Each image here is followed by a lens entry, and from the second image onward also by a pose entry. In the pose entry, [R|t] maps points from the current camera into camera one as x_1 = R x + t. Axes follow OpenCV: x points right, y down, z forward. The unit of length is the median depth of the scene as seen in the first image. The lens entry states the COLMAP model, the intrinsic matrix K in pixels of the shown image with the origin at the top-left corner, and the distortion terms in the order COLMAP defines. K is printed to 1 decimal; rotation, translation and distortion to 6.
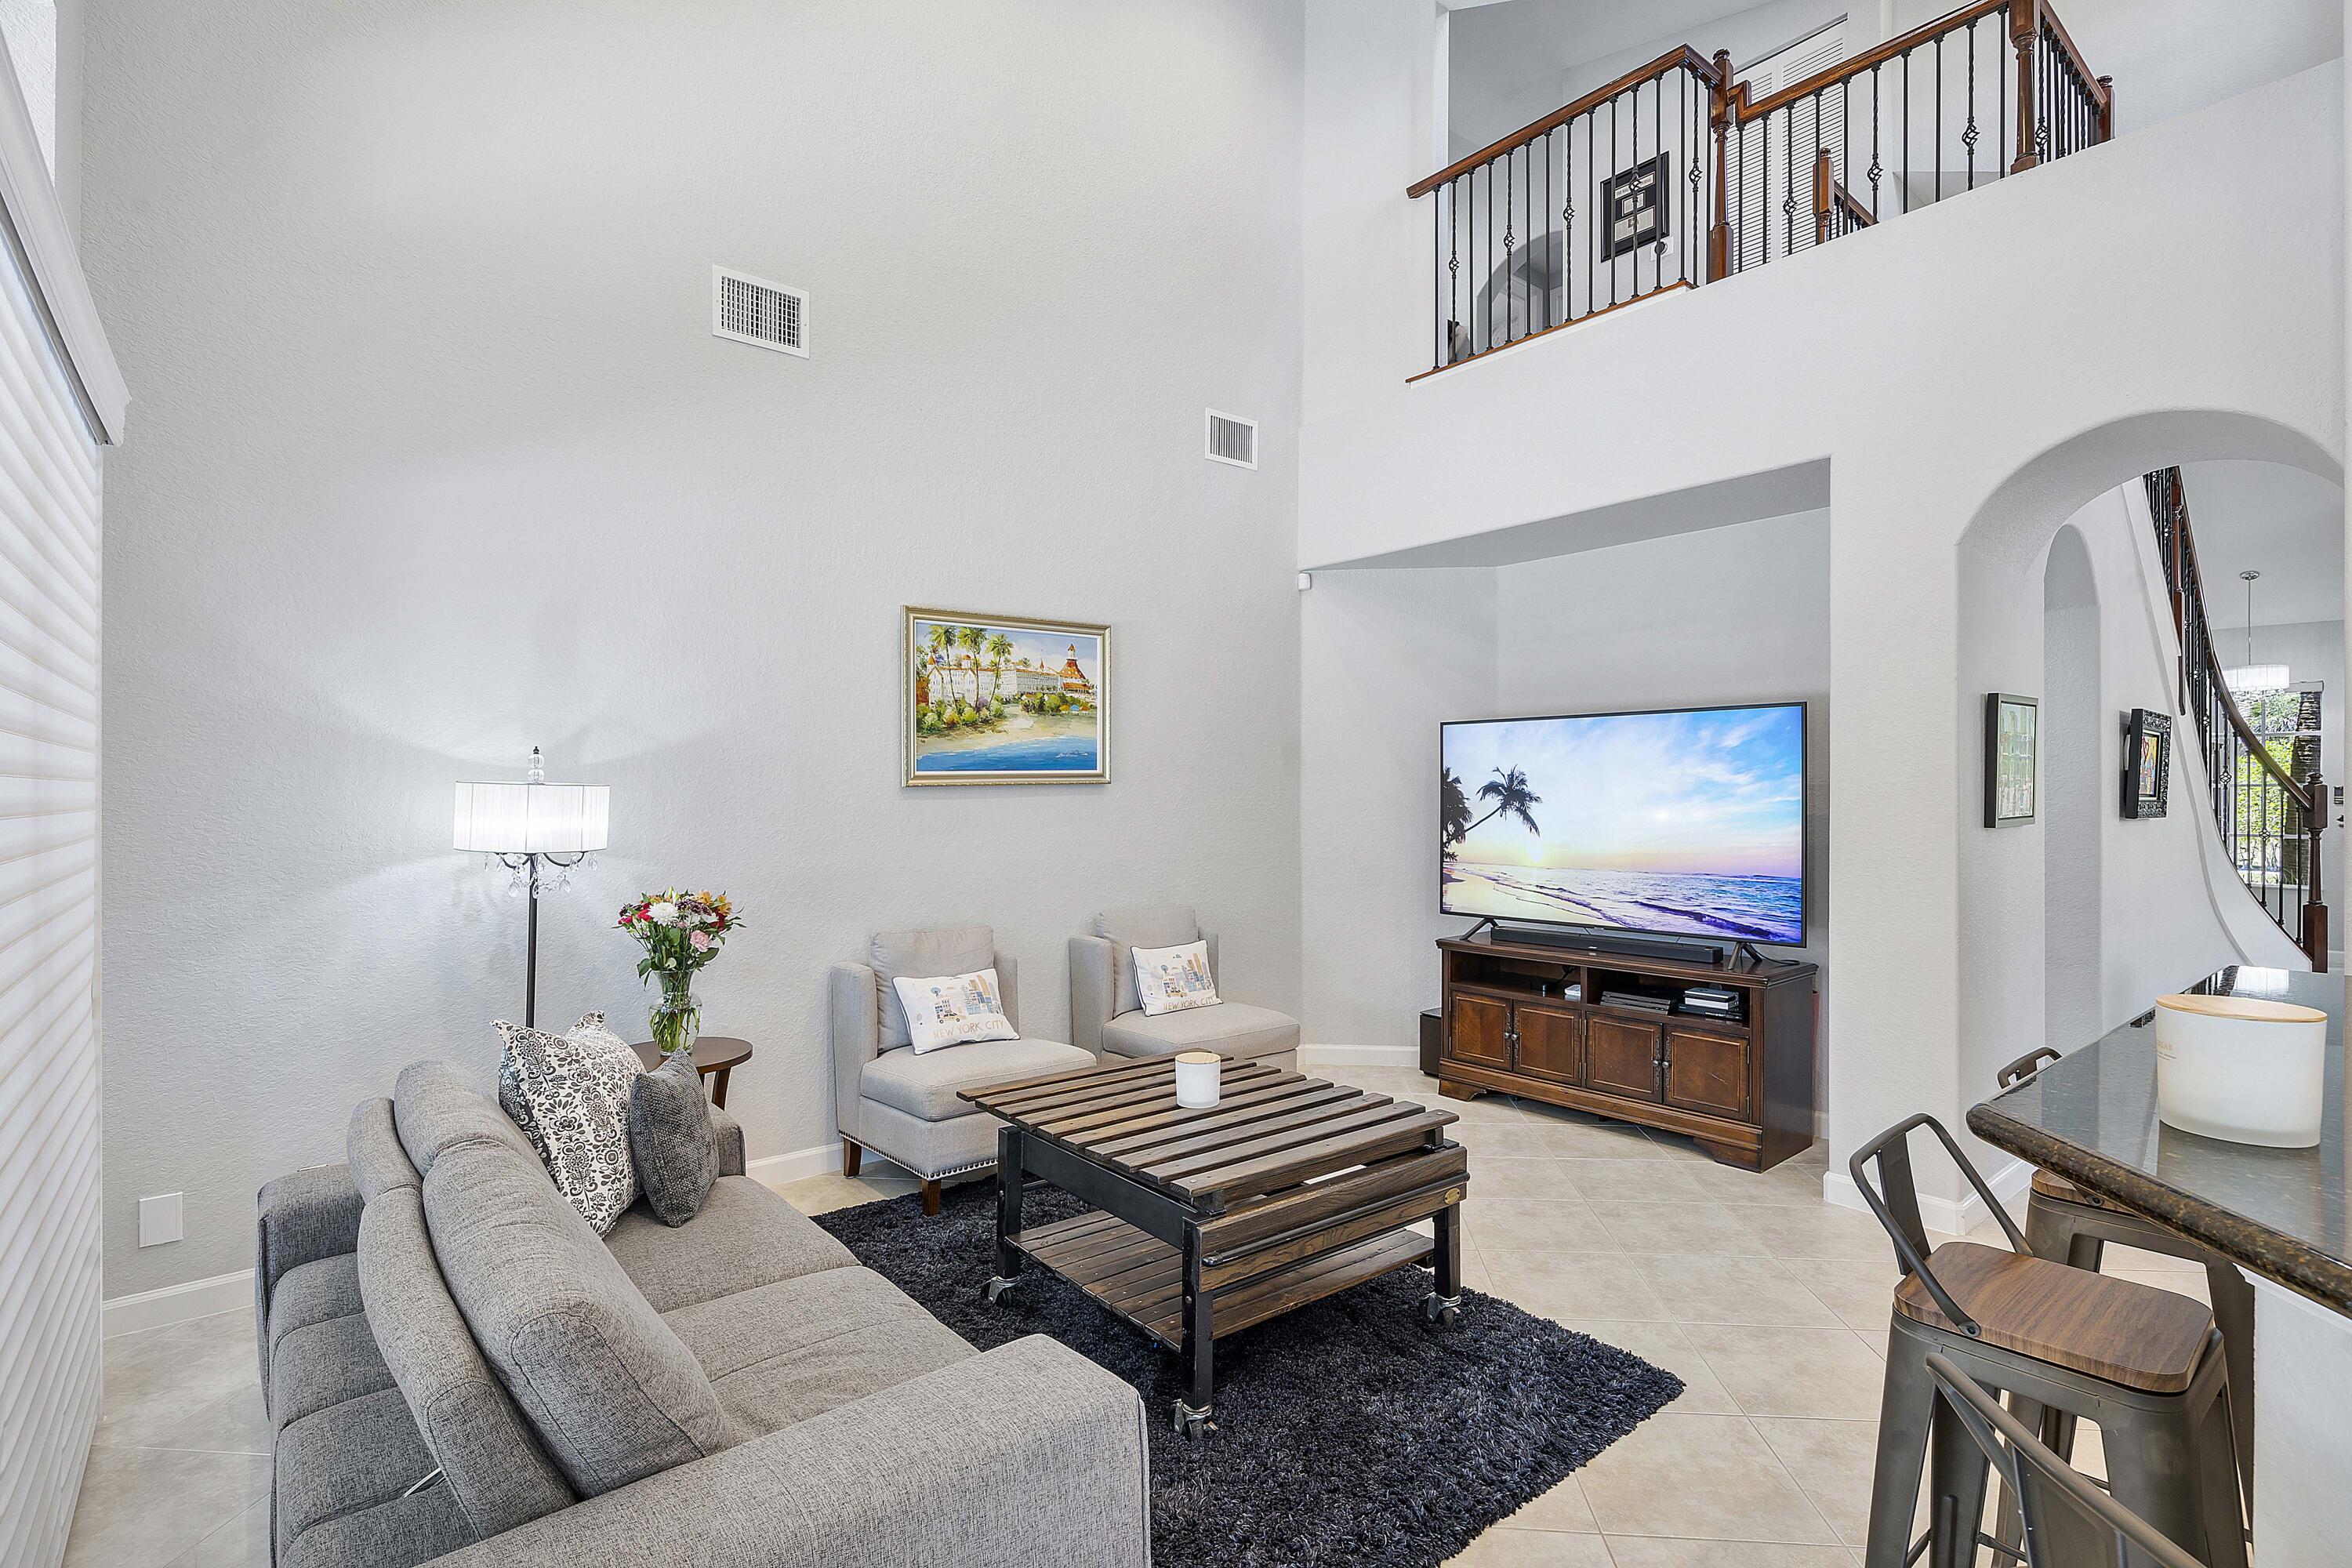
lens RADIAL K [[1115.0, 0, 1164.7], [0, 1115.0, 788.4], [0, 0, 1]] dist [-0.002233, -0.000526]
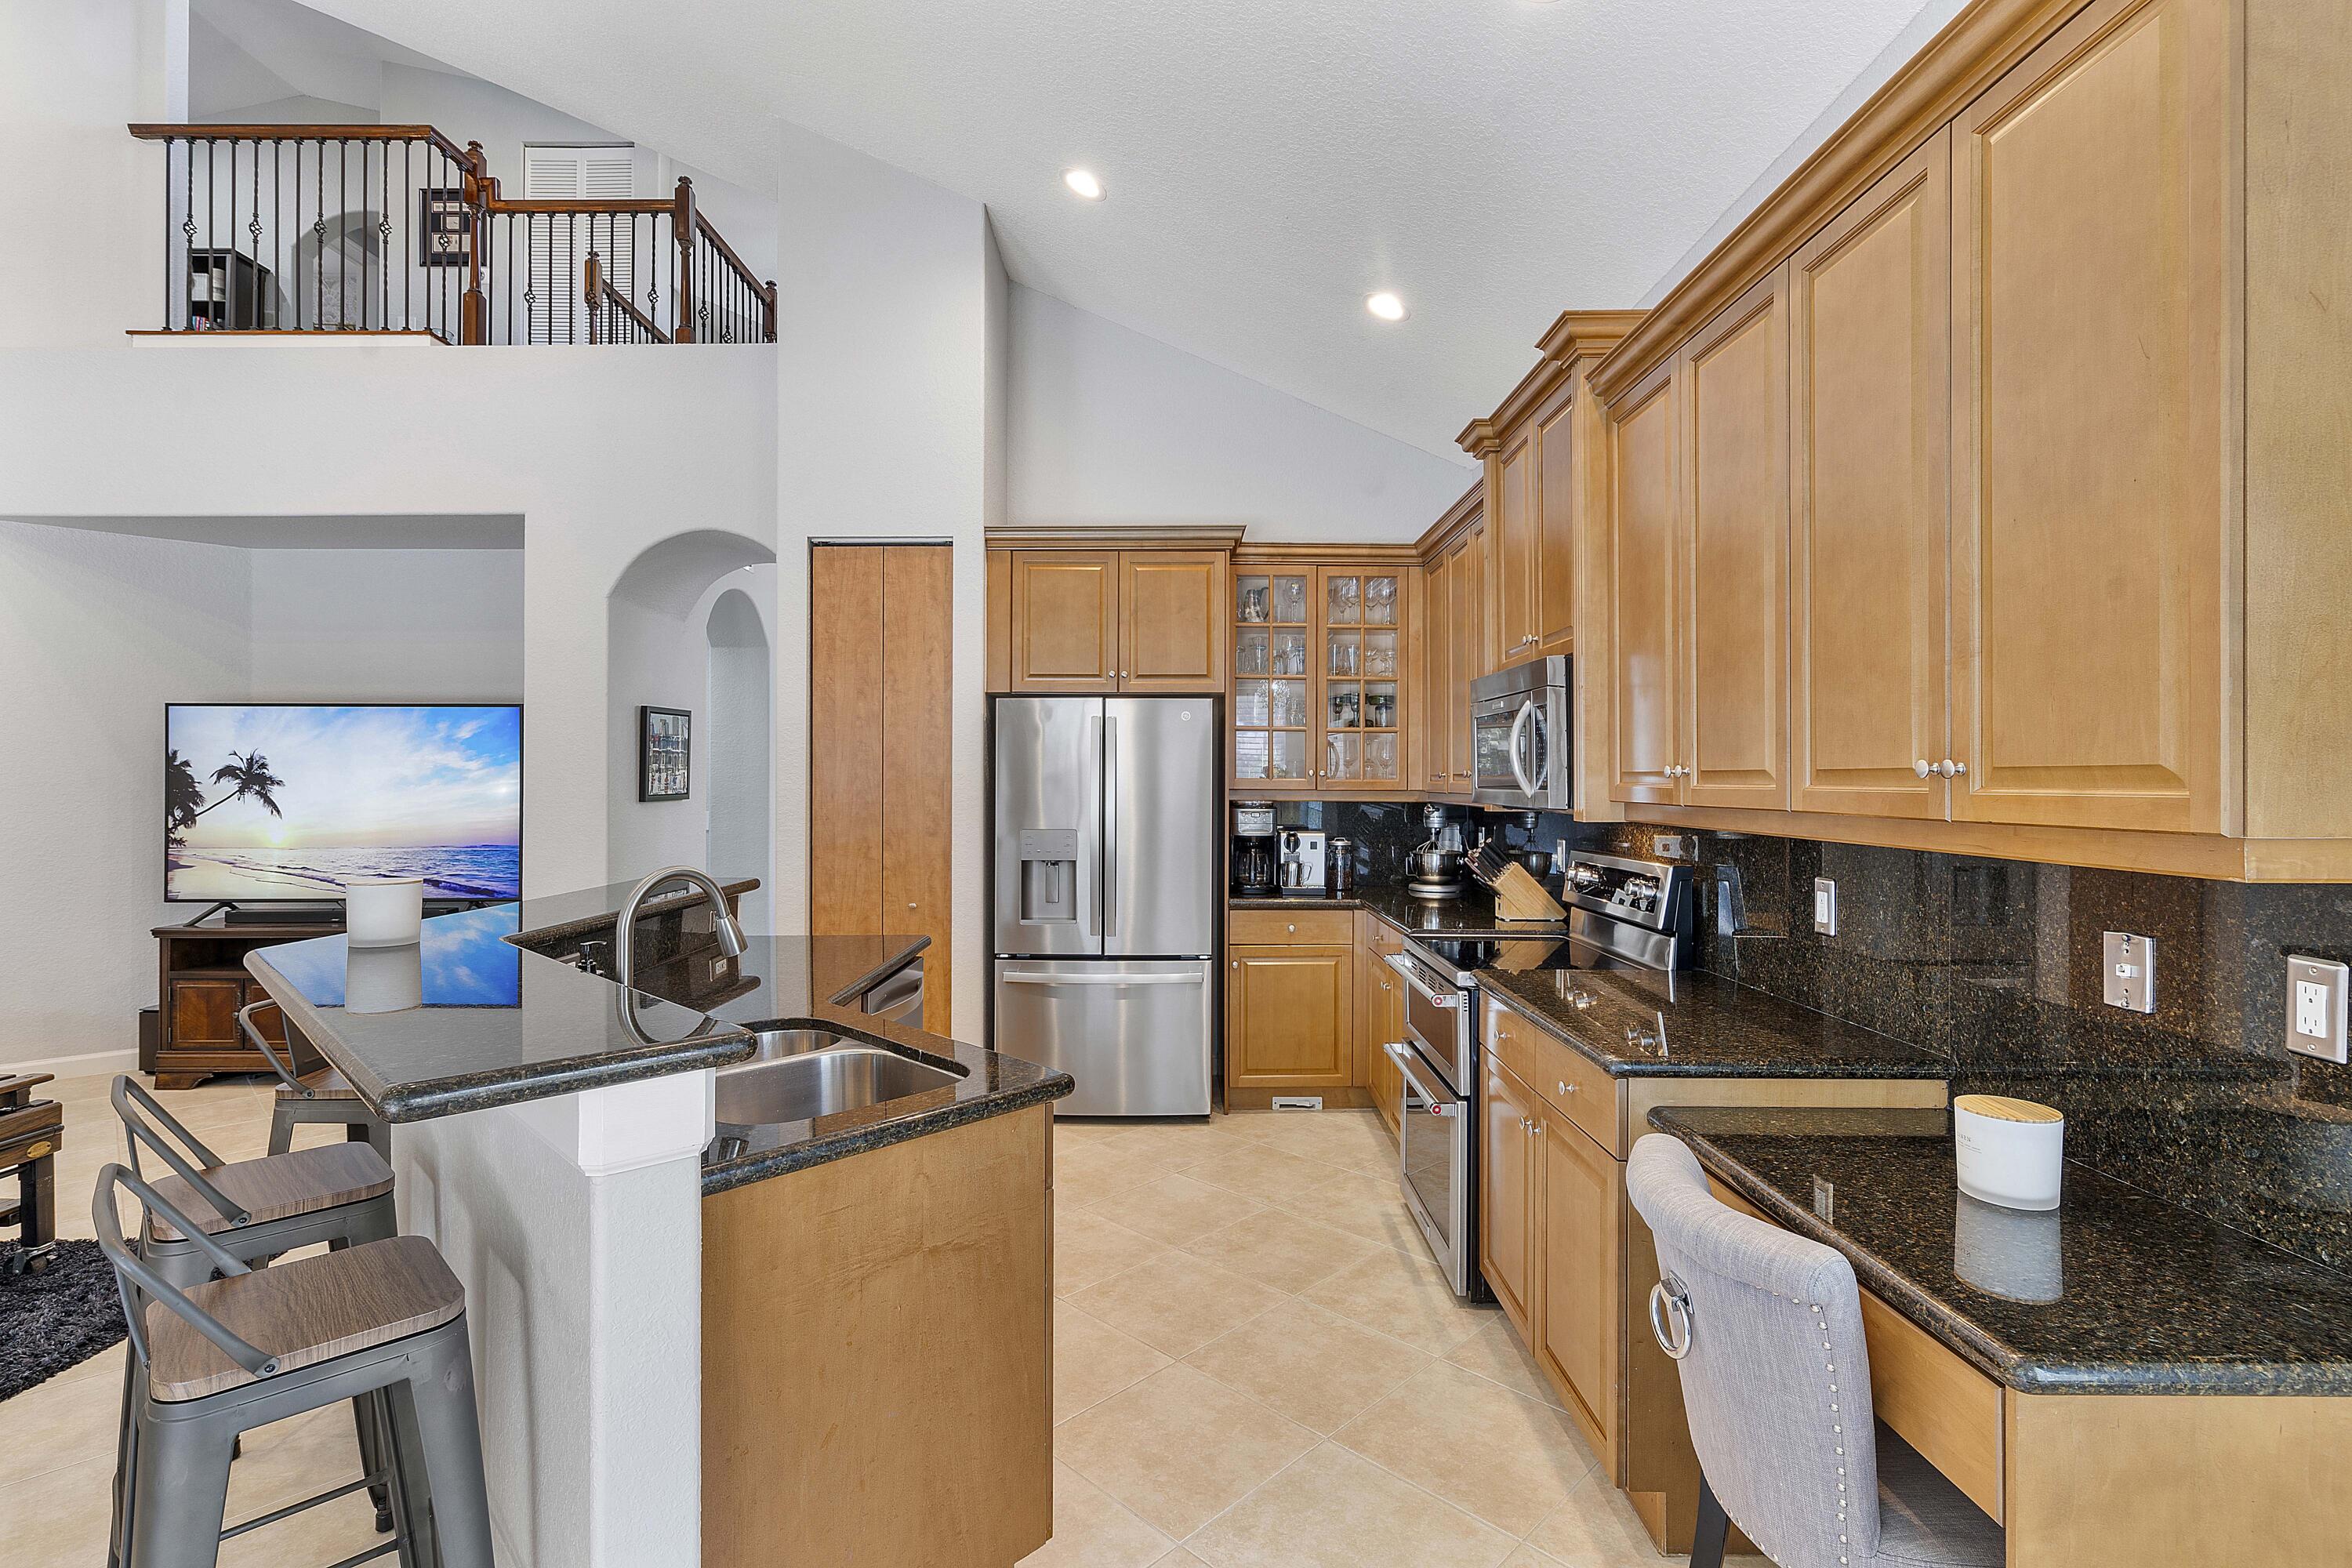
lens RADIAL K [[1096.0, 0, 1186.6], [0, 1096.0, 777.1], [0, 0, 1]] dist [-0.003178, 0.000301]
pose [[0.628214, 0.001175, 0.778040, 0.071302], [-0.003596, 0.999993, 0.001393, 0.000058], [-0.778033, -0.003673, 0.628213, -0.285682]]
